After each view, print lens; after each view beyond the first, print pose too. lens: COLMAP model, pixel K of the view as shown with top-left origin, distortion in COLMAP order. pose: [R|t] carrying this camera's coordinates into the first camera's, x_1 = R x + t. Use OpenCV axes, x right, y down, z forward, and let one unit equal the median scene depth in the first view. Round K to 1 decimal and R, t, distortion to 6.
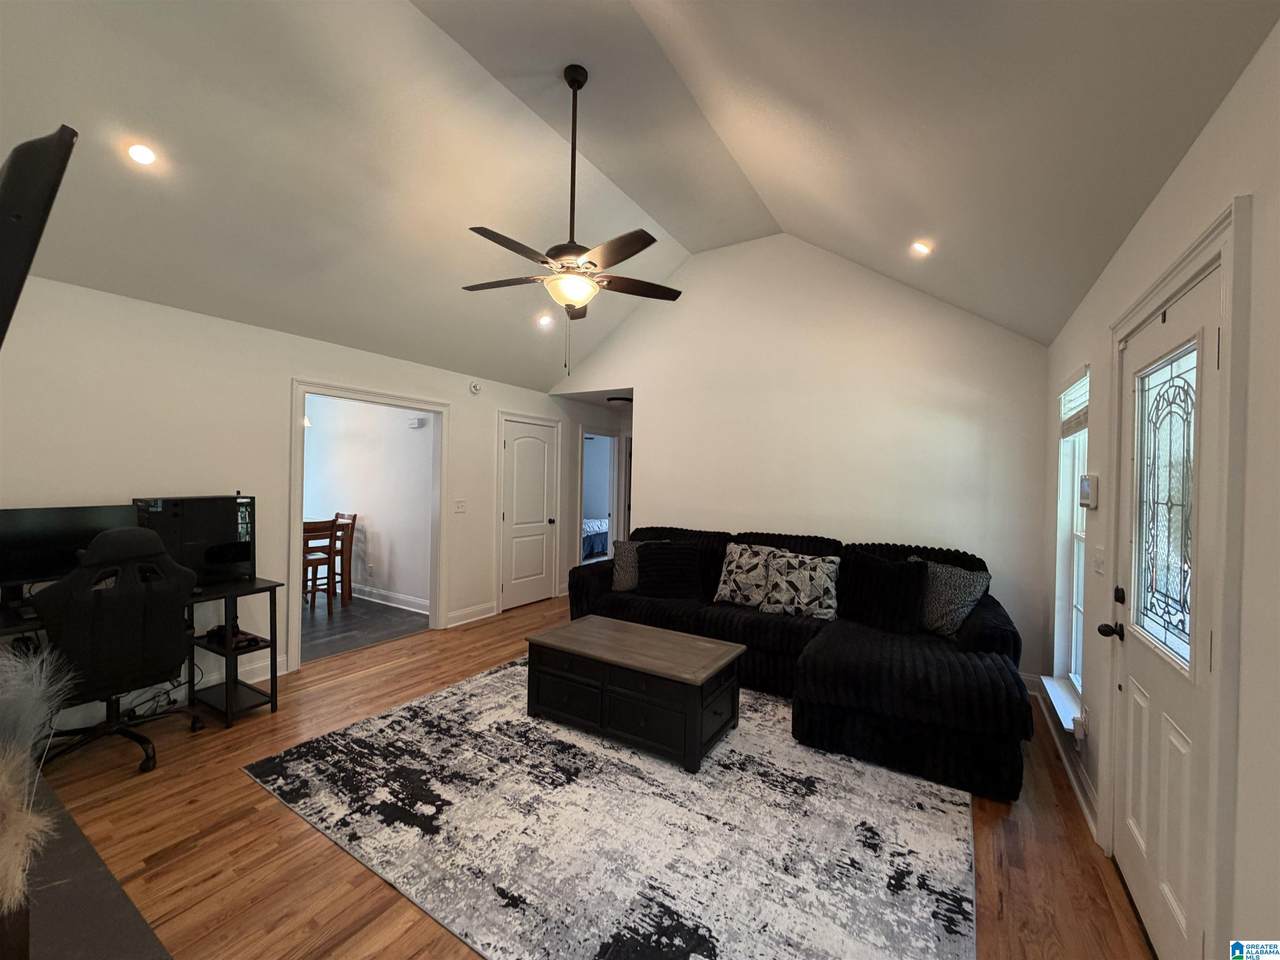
lens RADIAL K [[510.1, 0, 637.7], [0, 510.1, 481.0], [0, 0, 1]] dist [0.000416, 0.000767]
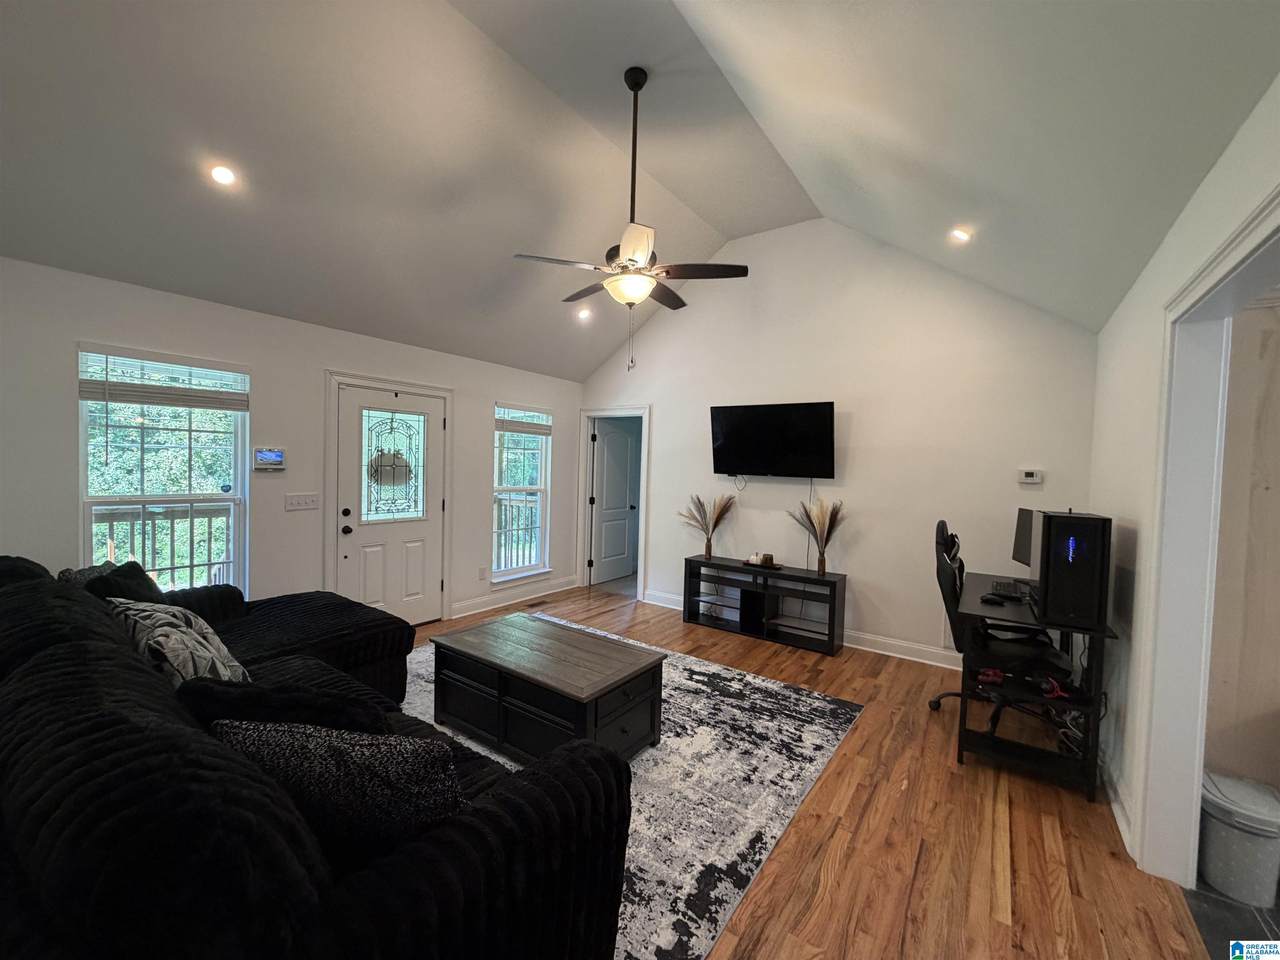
lens RADIAL K [[510.1, 0, 641.5], [0, 510.1, 481.3], [0, 0, 1]] dist [0.000416, 0.000767]
pose [[-0.997068, -0.045677, 0.061391, -0.250913], [-0.043574, 0.998431, 0.035178, -0.021523], [-0.062901, 0.032400, -0.997494, 2.152610]]
